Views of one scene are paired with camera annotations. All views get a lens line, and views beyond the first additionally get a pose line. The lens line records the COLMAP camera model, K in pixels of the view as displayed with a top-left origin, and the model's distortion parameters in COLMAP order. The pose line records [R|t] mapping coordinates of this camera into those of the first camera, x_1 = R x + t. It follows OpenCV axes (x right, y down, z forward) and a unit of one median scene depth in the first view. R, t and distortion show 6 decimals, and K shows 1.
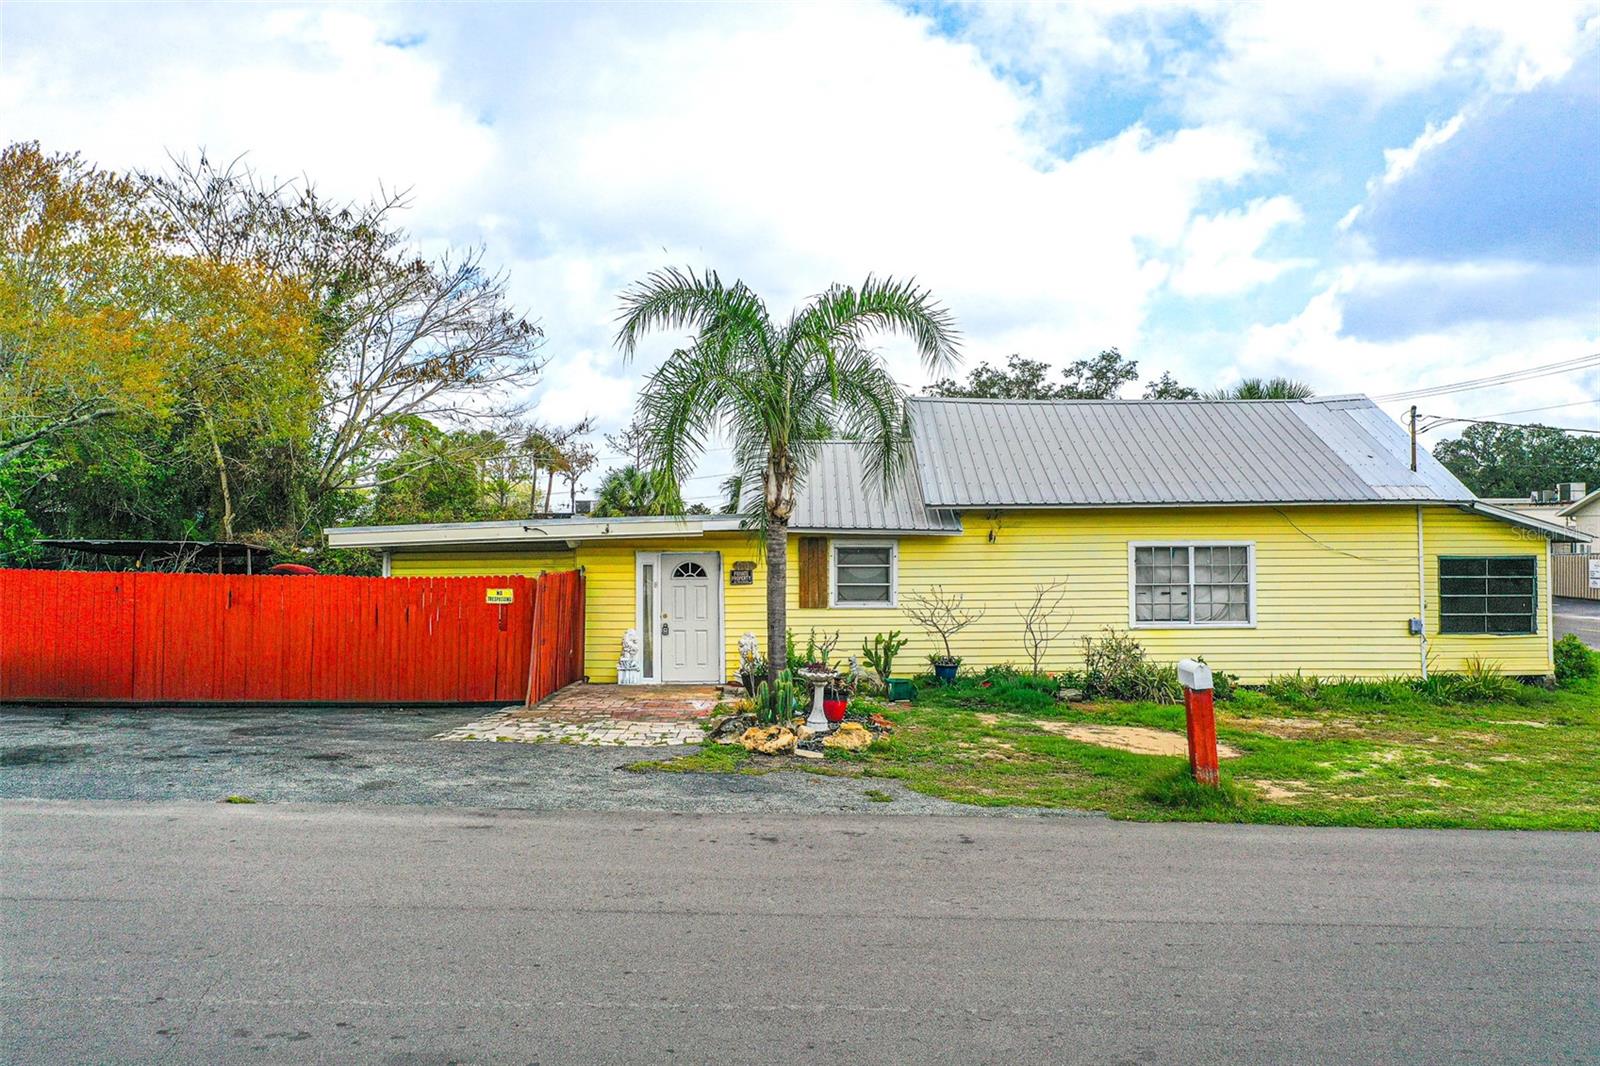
lens RADIAL K [[1233.6, 0, 801.2], [0, 1233.6, 529.6], [0, 0, 1]] dist [0.009169, -0.004504]
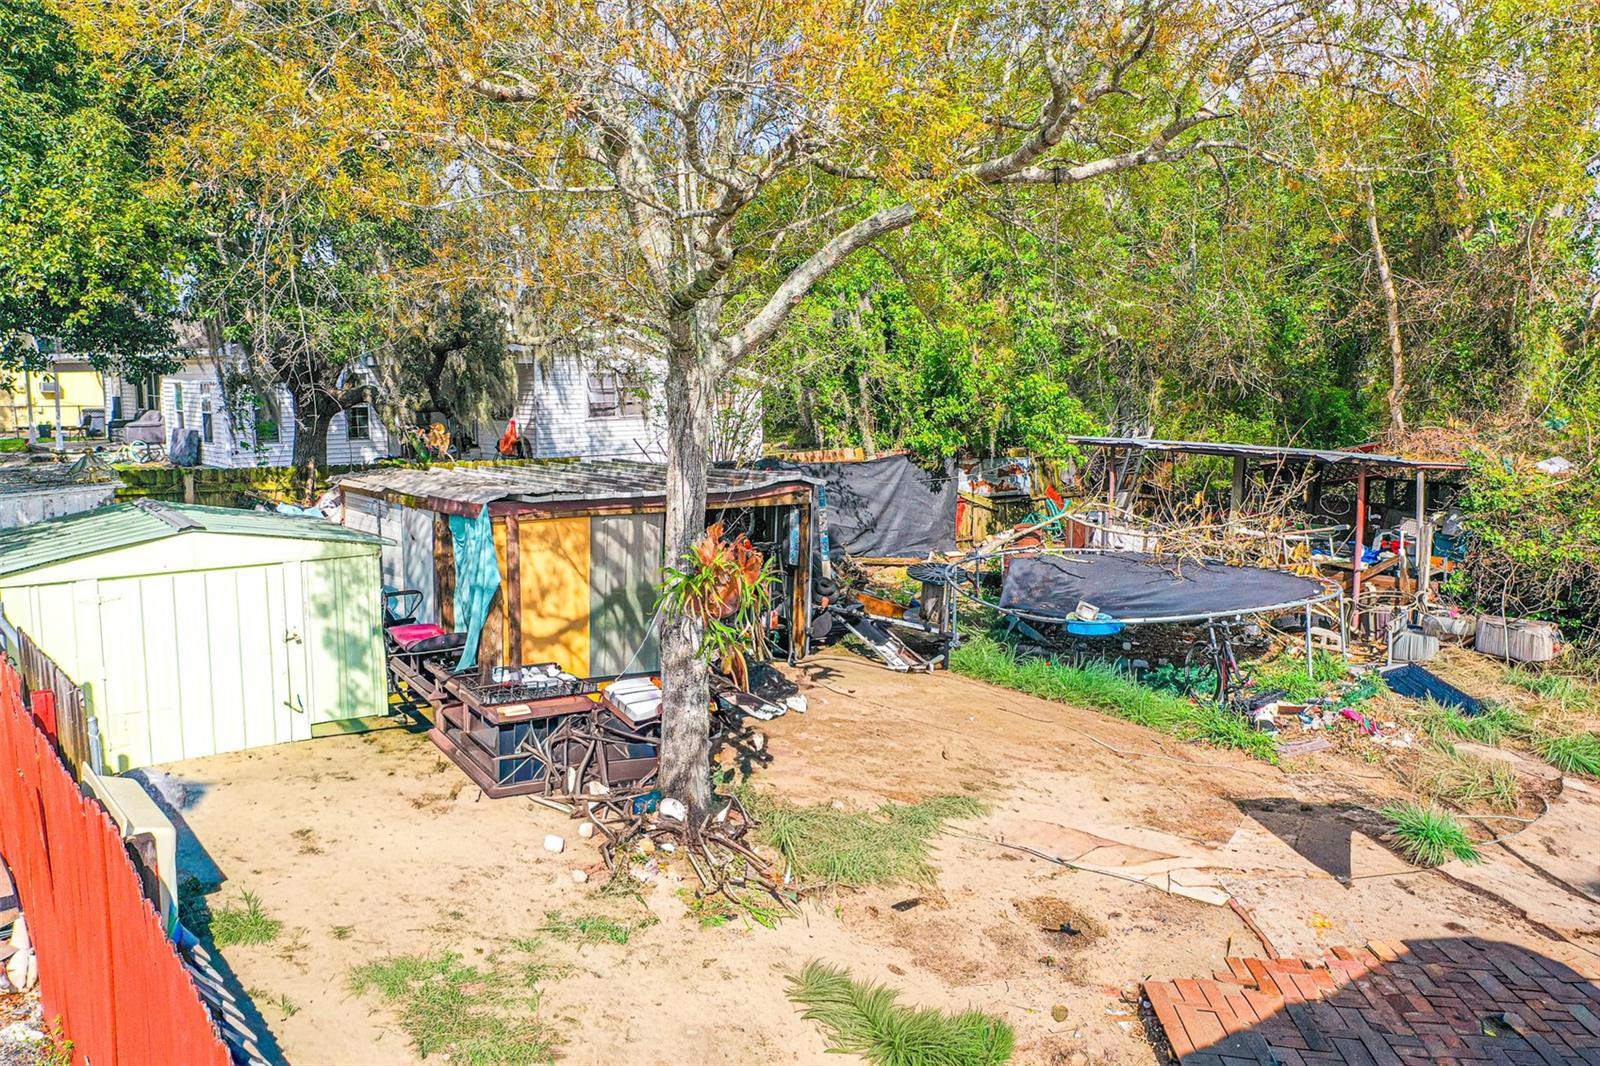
lens RADIAL K [[1233.6, 0, 800.9], [0, 1233.6, 535.0], [0, 0, 1]] dist [0.009169, -0.004504]
pose [[0.632607, 0.108484, -0.766837, -0.210863], [-0.018533, 0.991978, 0.125046, -0.011044], [0.774251, -0.064893, 0.629543, 0.463996]]
